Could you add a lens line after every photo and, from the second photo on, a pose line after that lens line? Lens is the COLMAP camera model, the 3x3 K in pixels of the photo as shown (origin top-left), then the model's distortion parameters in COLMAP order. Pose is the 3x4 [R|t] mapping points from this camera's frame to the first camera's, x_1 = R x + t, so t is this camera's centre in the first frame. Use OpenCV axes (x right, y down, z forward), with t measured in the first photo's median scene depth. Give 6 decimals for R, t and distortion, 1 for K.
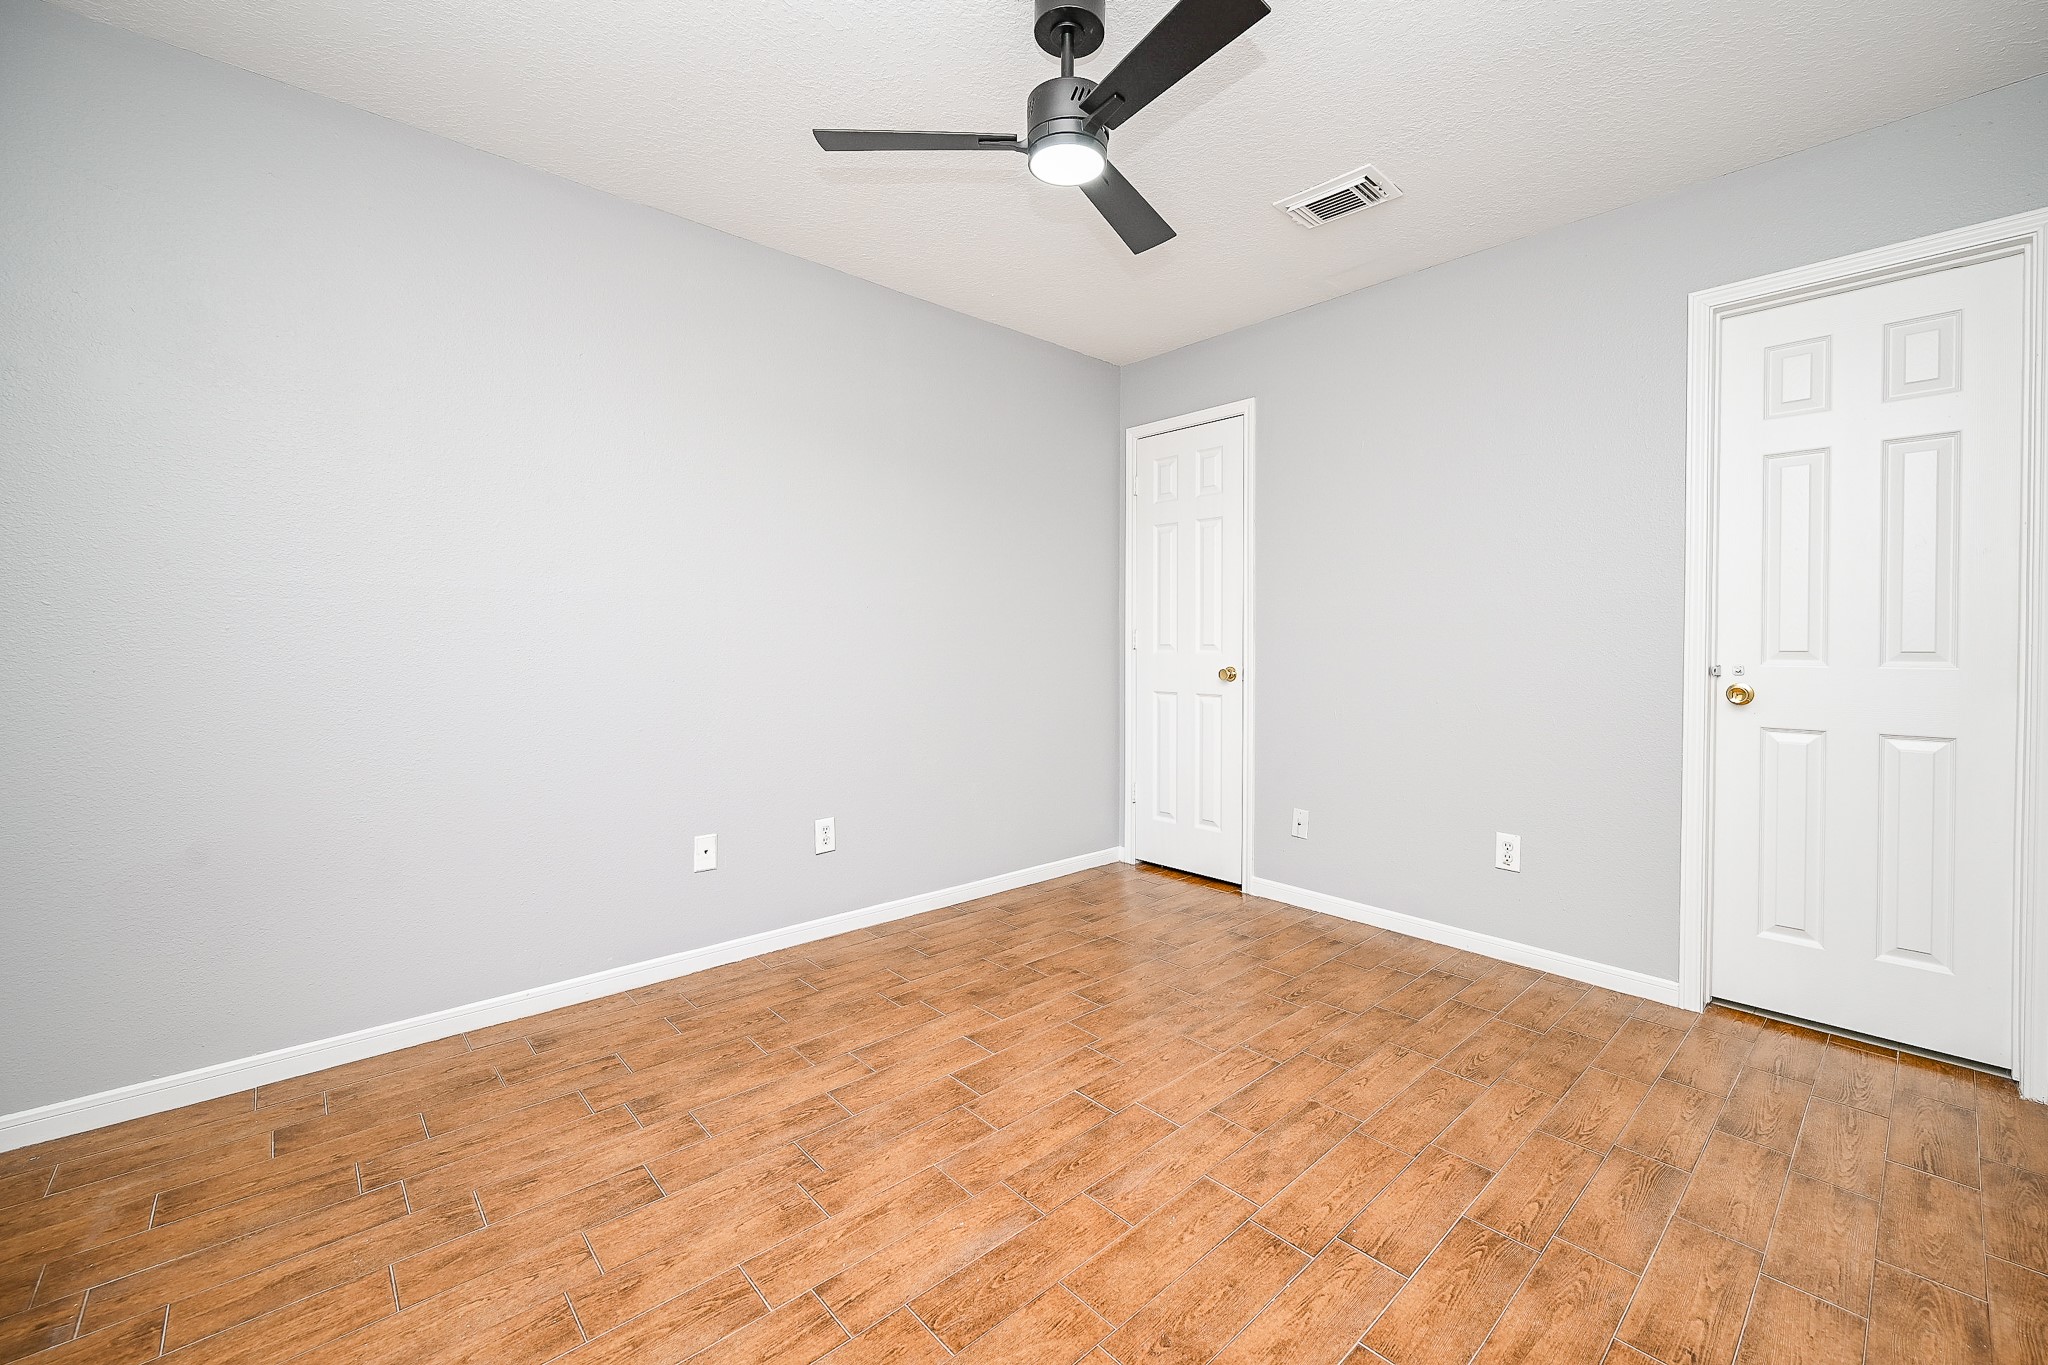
lens RADIAL K [[804.1, 0, 1021.4], [0, 804.1, 678.3], [0, 0, 1]] dist [-0.001715, -0.000097]
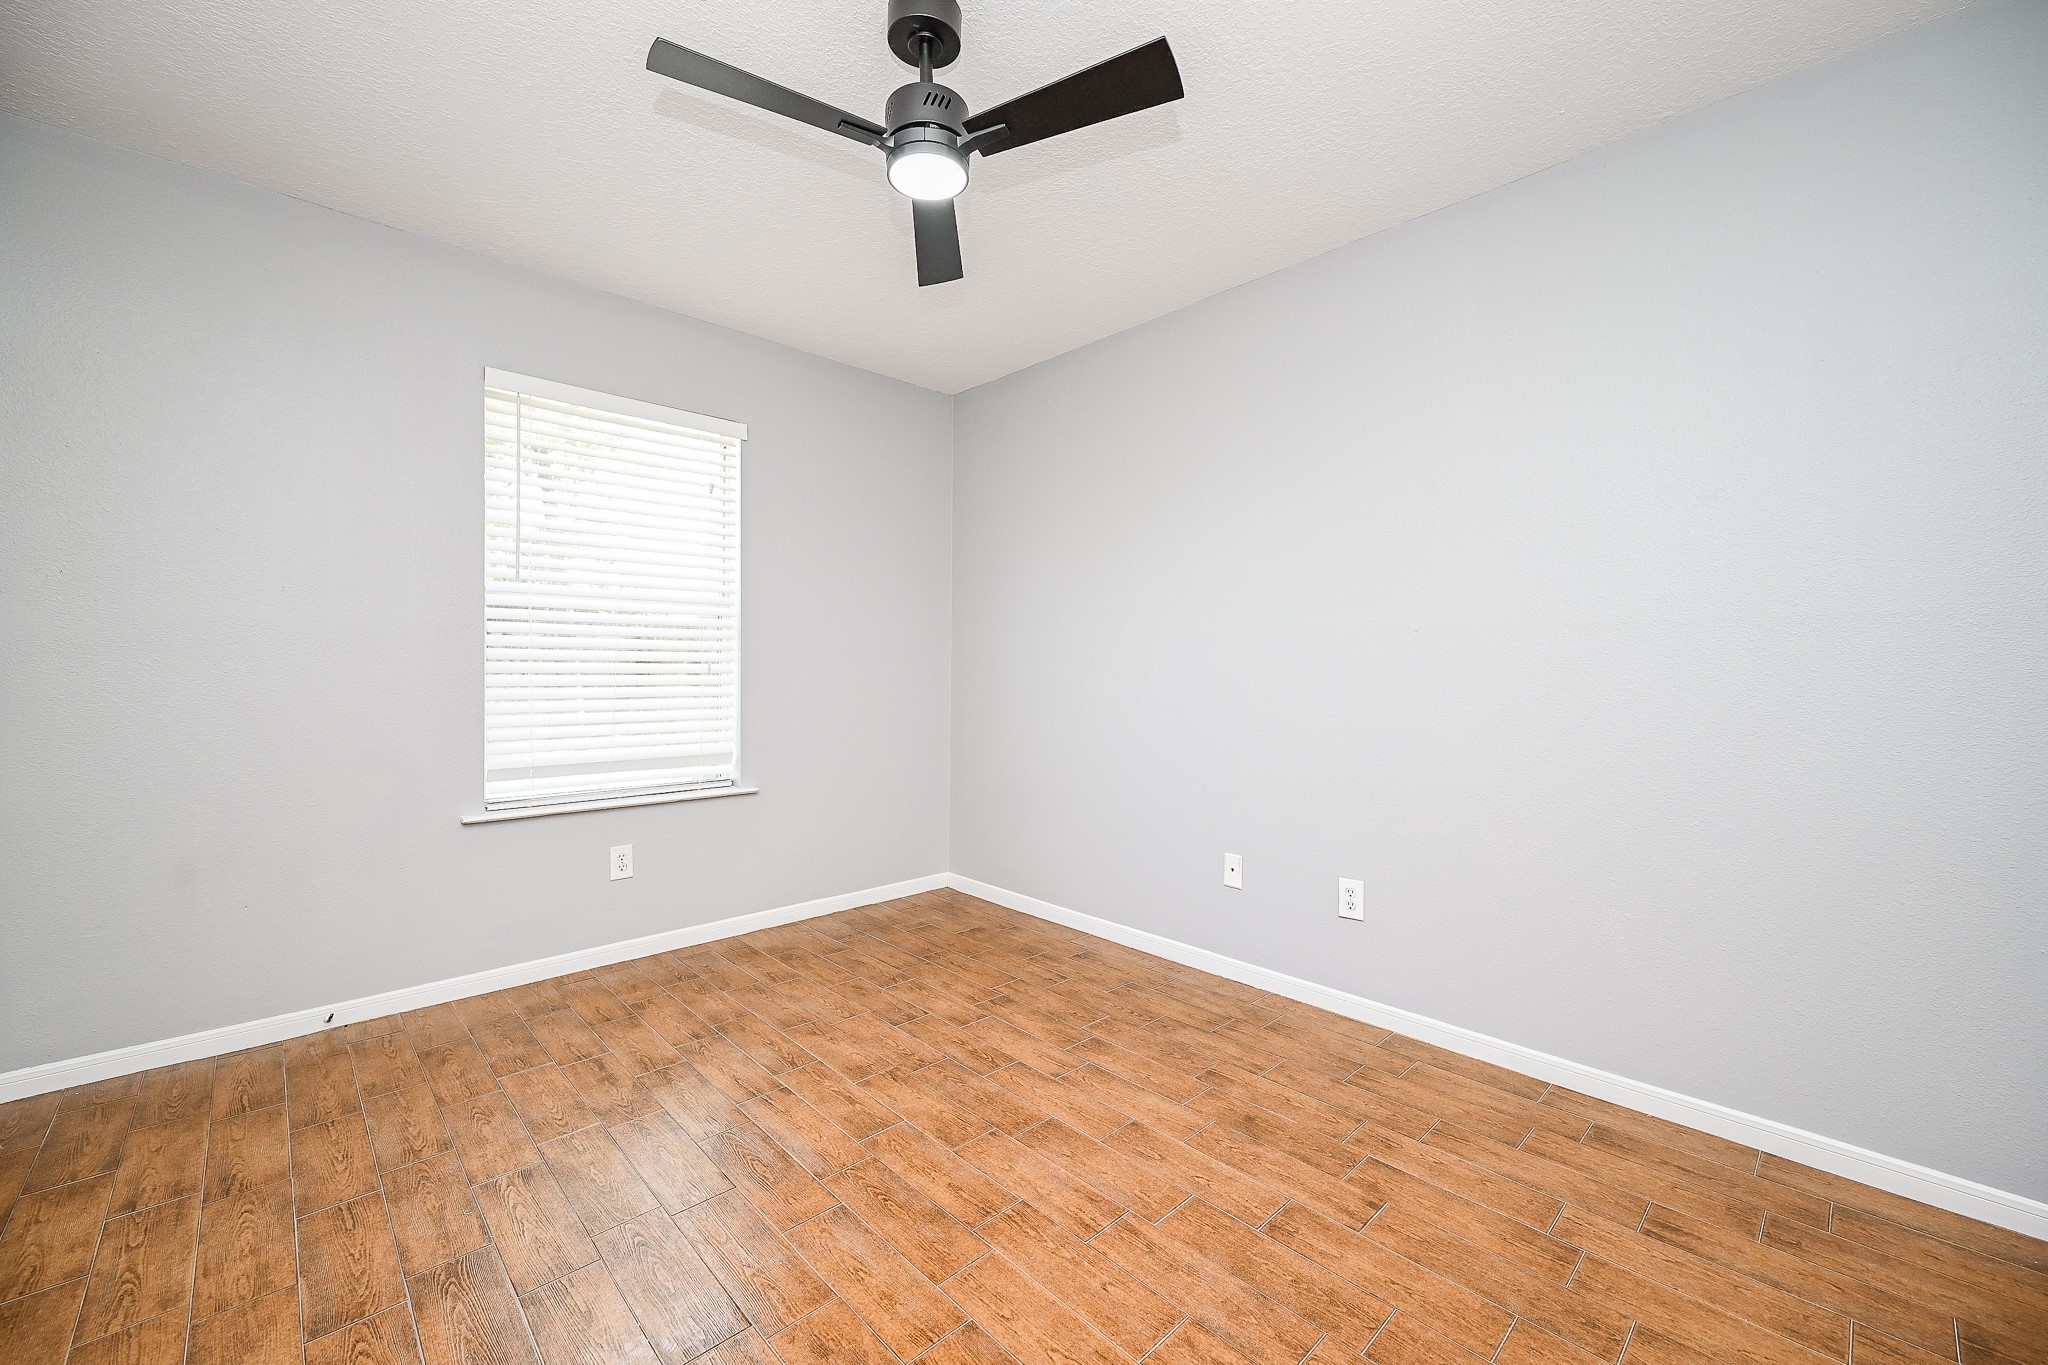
lens RADIAL K [[804.1, 0, 1021.4], [0, 804.1, 678.3], [0, 0, 1]] dist [-0.001715, -0.000097]
pose [[0.045735, 0.007893, -0.998922, 0.802746], [-0.051688, 0.998648, 0.005524, -0.021824], [0.997615, 0.051380, 0.046081, 0.849853]]
